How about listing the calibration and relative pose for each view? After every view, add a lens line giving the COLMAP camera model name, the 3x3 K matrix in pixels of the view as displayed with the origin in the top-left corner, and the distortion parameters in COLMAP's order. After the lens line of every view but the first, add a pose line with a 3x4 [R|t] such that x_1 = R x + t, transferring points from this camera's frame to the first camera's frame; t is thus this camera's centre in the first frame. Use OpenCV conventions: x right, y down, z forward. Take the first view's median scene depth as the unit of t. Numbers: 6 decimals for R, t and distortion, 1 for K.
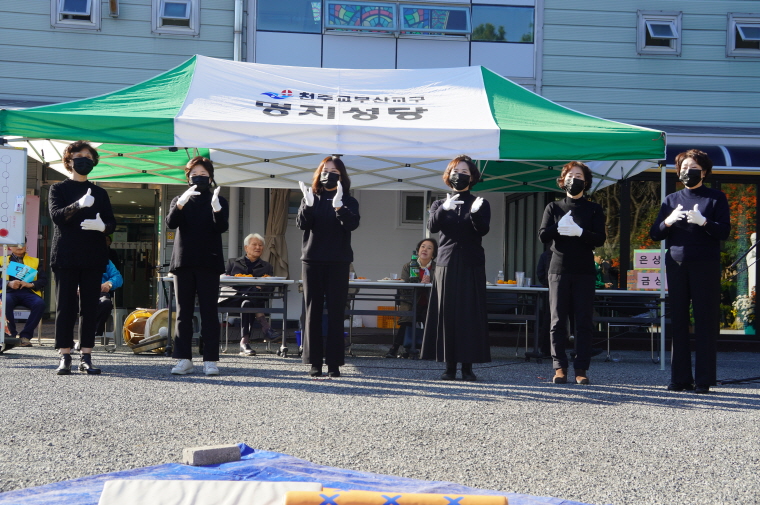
lens RADIAL K [[1411.3, 0, 380.0], [0, 1411.3, 252.5], [0, 0, 1]] dist [-0.009690, 1.576222]
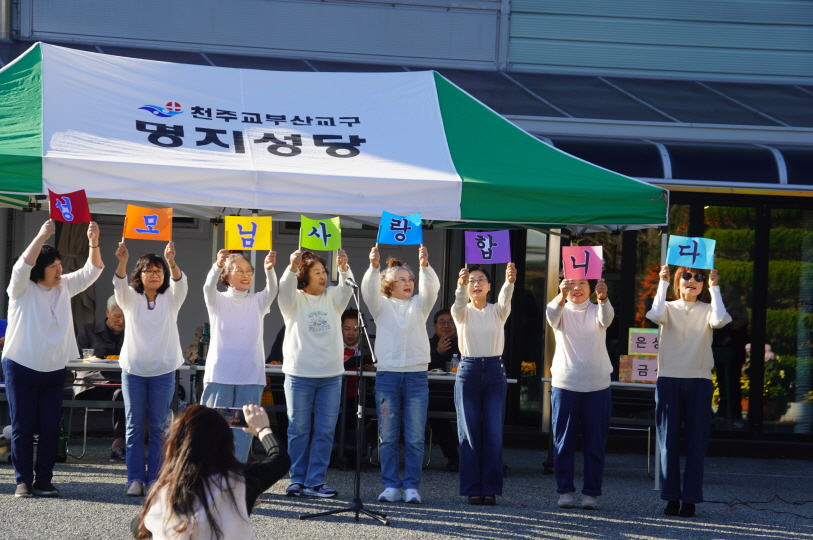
lens RADIAL K [[3135.2, 0, 454.9], [0, 3135.2, 288.8], [0, 0, 1]] dist [1.300839, 0.064590]
pose [[0.994417, 0.021018, 0.103408, -0.090345], [-0.024534, 0.999159, 0.032847, -0.076604], [-0.102630, -0.035201, 0.994097, -0.679548]]
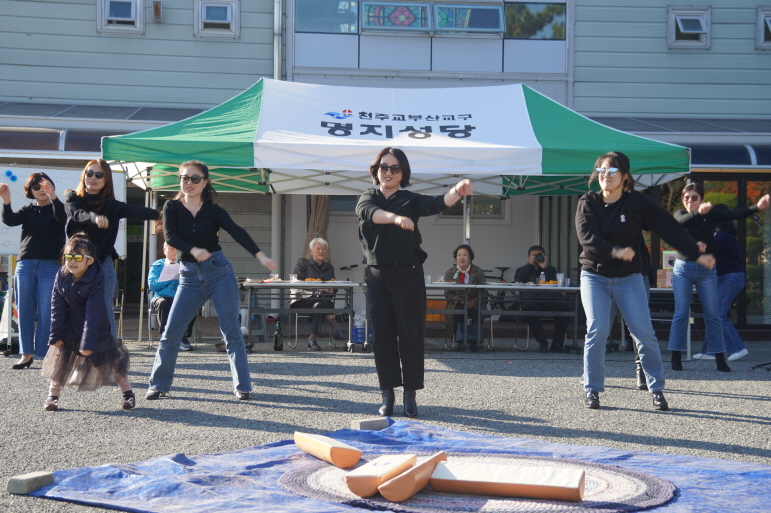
lens RADIAL K [[1530.6, 0, 385.5], [0, 1530.6, 256.5], [0, 0, 1]] dist [-0.037809, 2.279519]
pose [[0.999911, -0.012041, -0.005669, -0.030716], [0.012129, 0.999803, 0.015715, -0.019230], [0.005478, -0.015782, 0.999860, -0.199909]]
